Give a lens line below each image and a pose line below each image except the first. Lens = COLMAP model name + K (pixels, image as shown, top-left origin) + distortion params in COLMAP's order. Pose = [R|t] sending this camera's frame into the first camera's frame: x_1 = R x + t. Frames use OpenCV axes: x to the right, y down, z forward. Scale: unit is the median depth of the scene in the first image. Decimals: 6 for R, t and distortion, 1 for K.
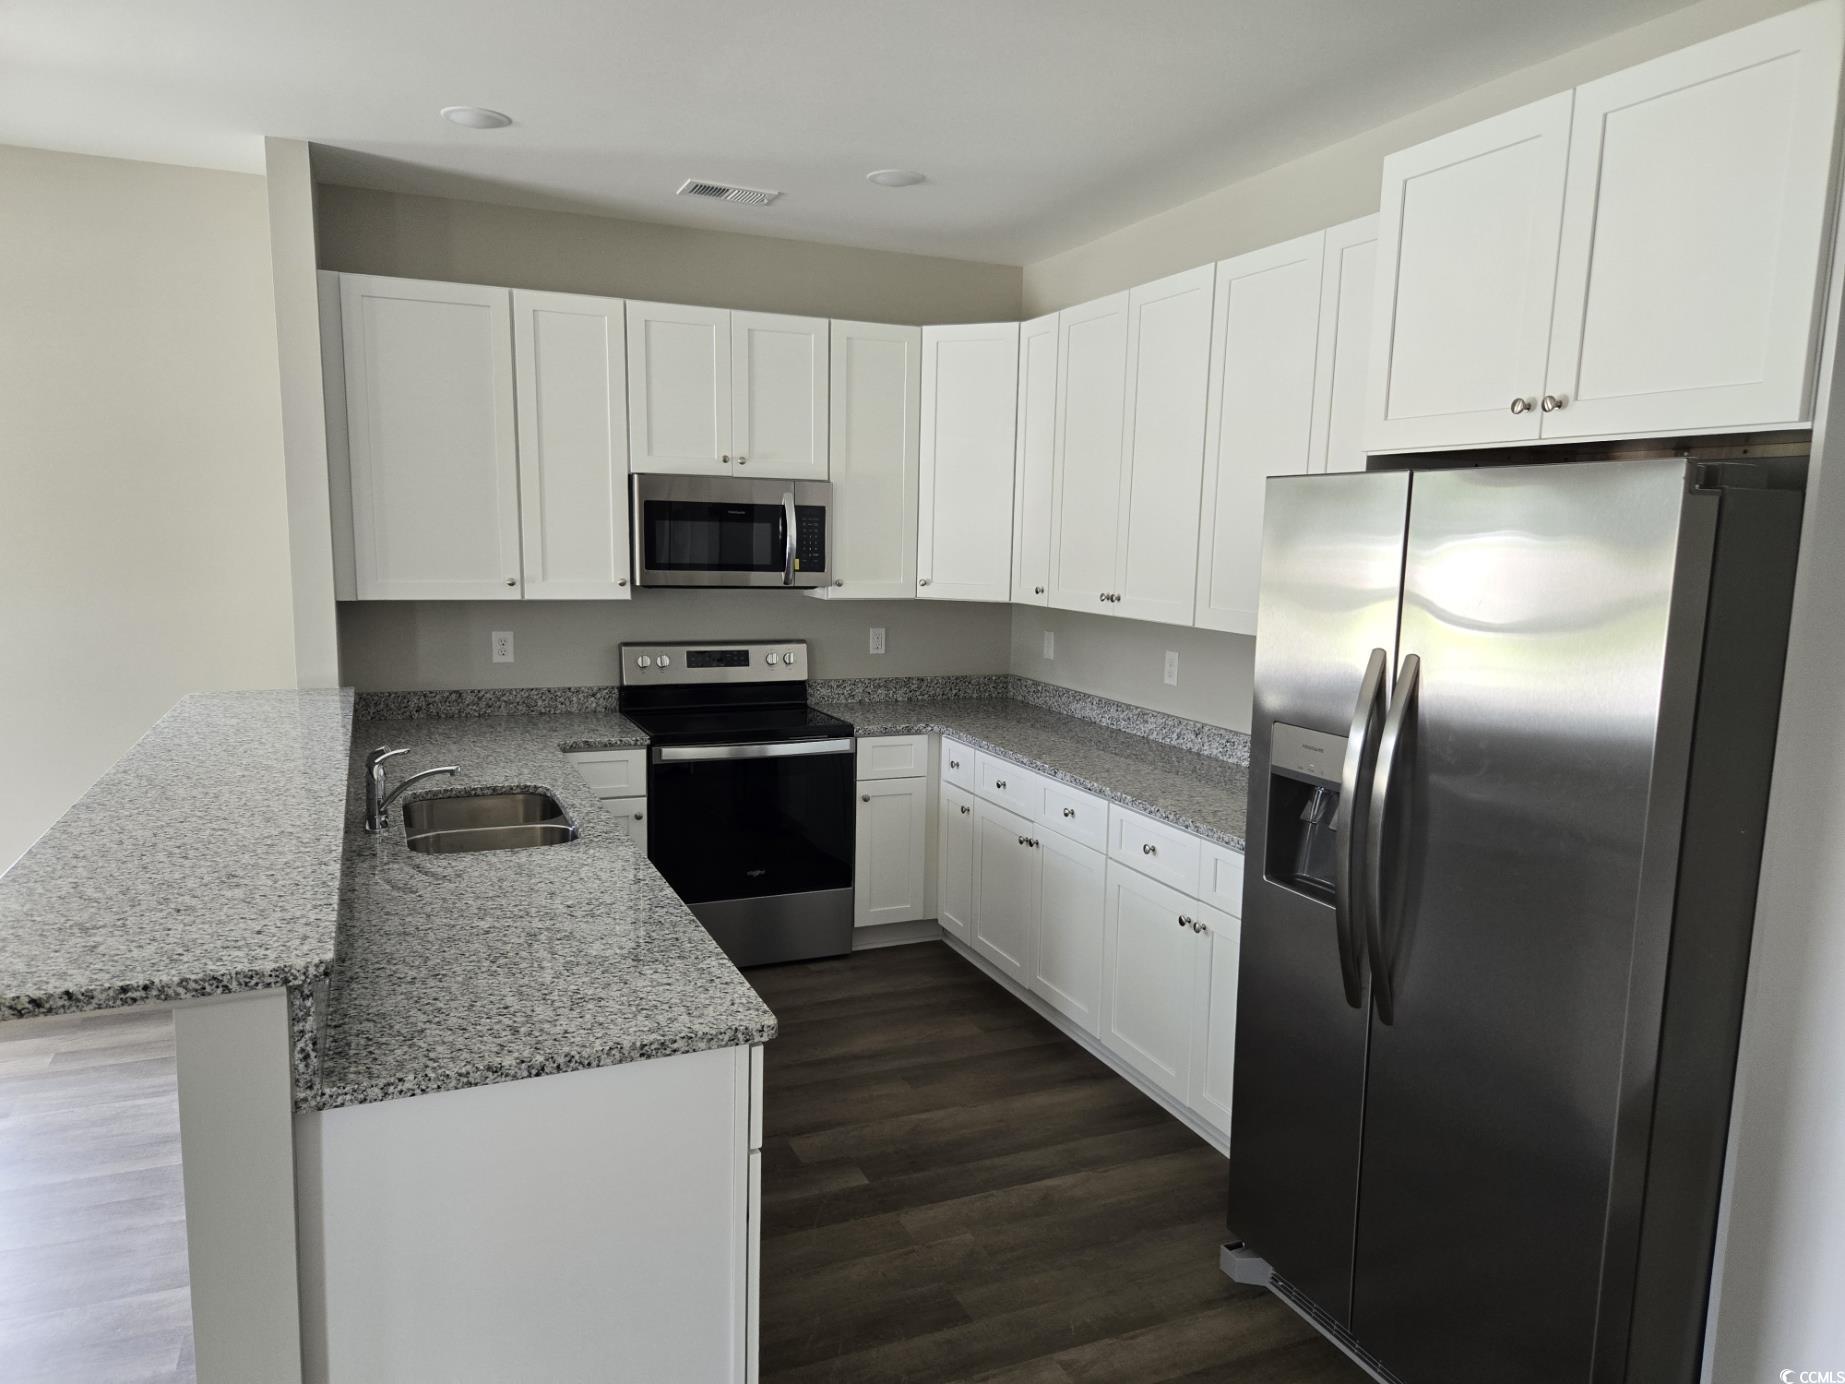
lens RADIAL K [[1251.4, 0, 909.7], [0, 1251.4, 720.5], [0, 0, 1]] dist [0.041373, -0.003174]
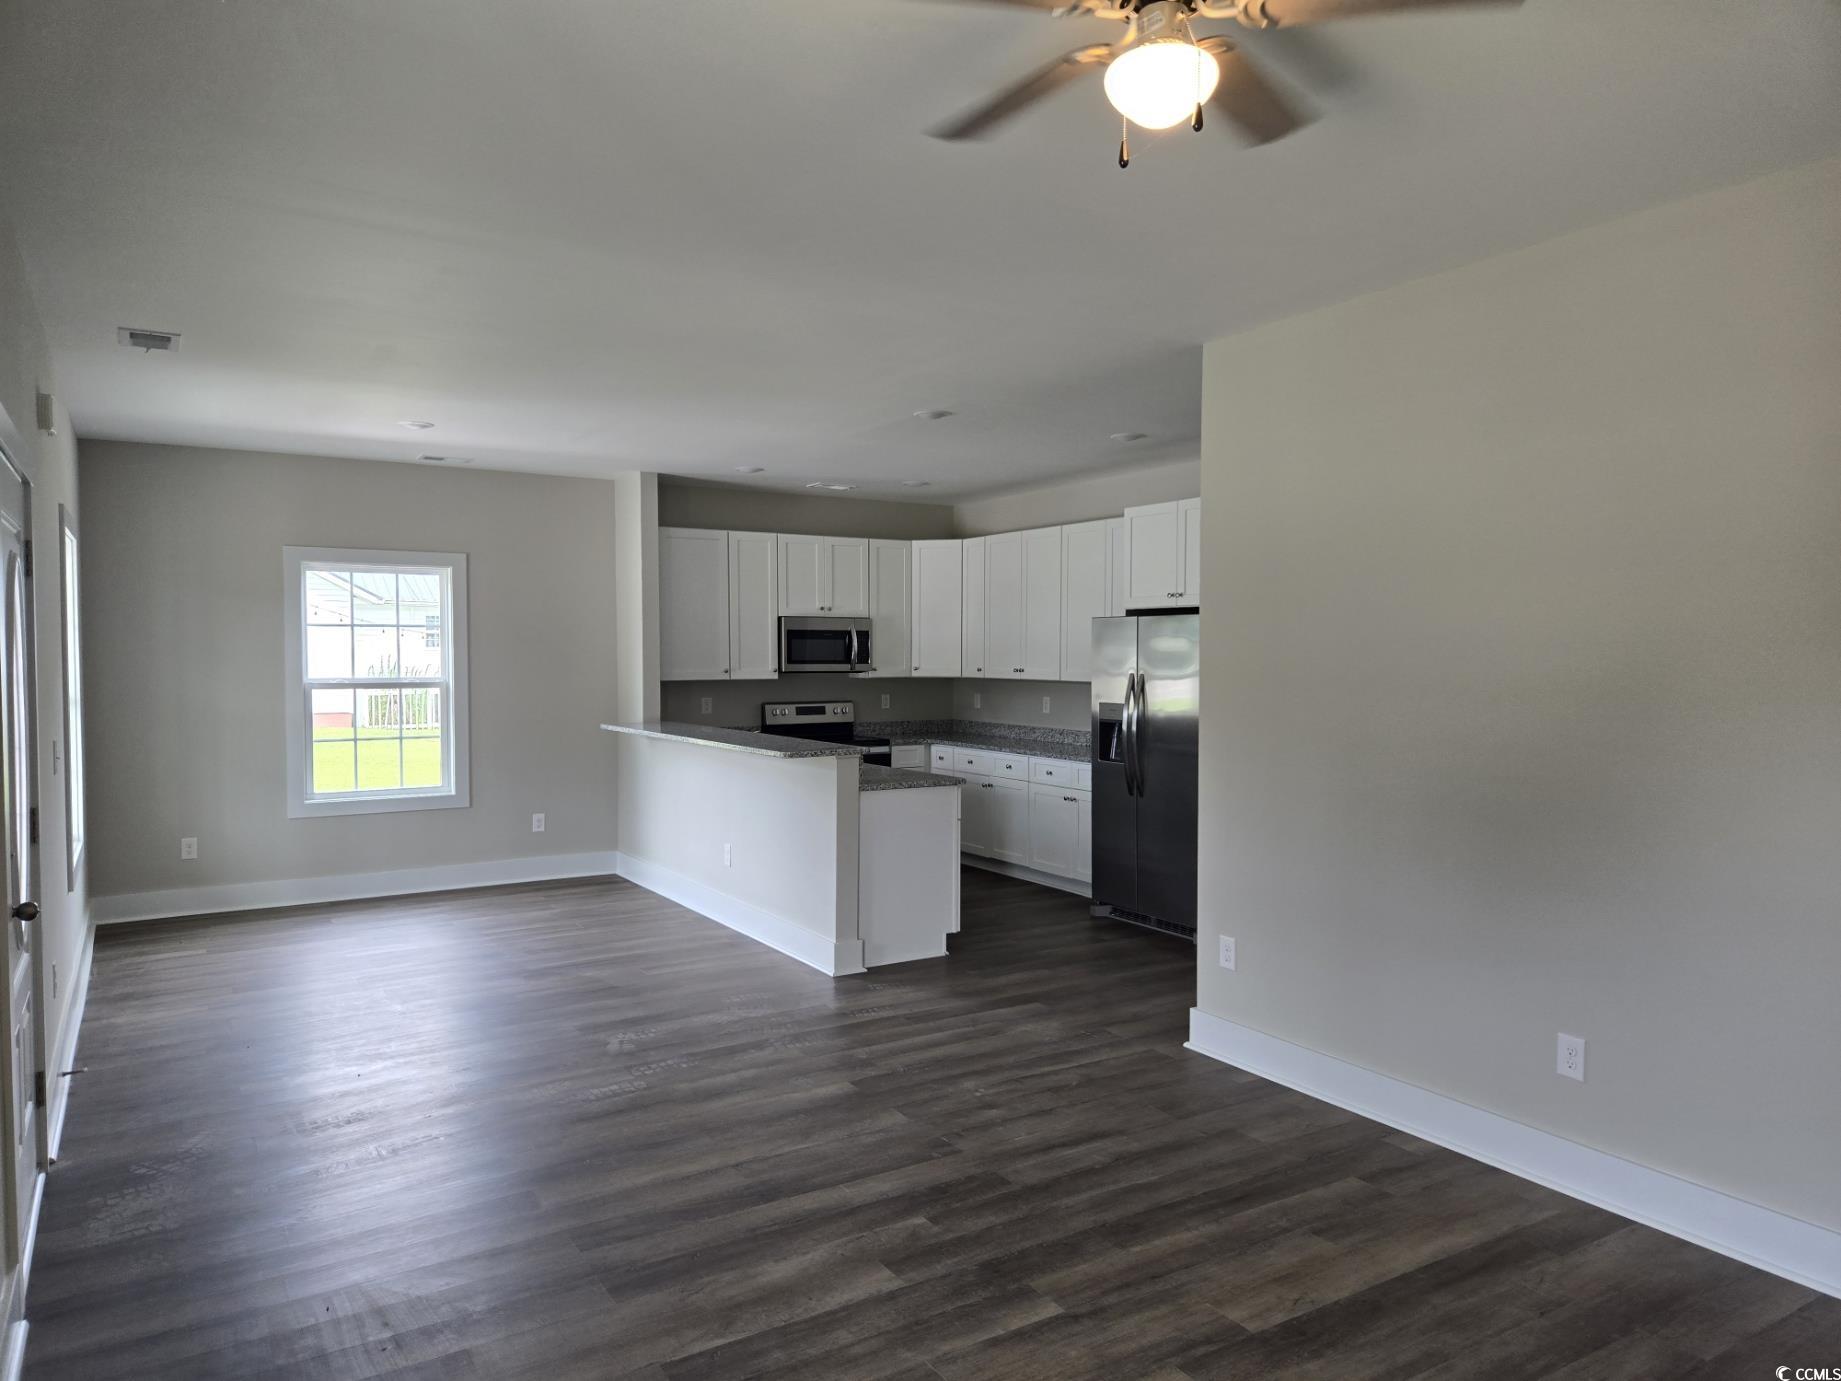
lens RADIAL K [[1248.7, 0, 918.9], [0, 1248.7, 690.6], [0, 0, 1]] dist [0.041373, -0.003174]
pose [[0.986831, -0.024051, 0.159959, -0.311699], [0.042961, 0.992340, -0.115829, 0.156367], [-0.155948, 0.121176, 0.980304, -0.943700]]
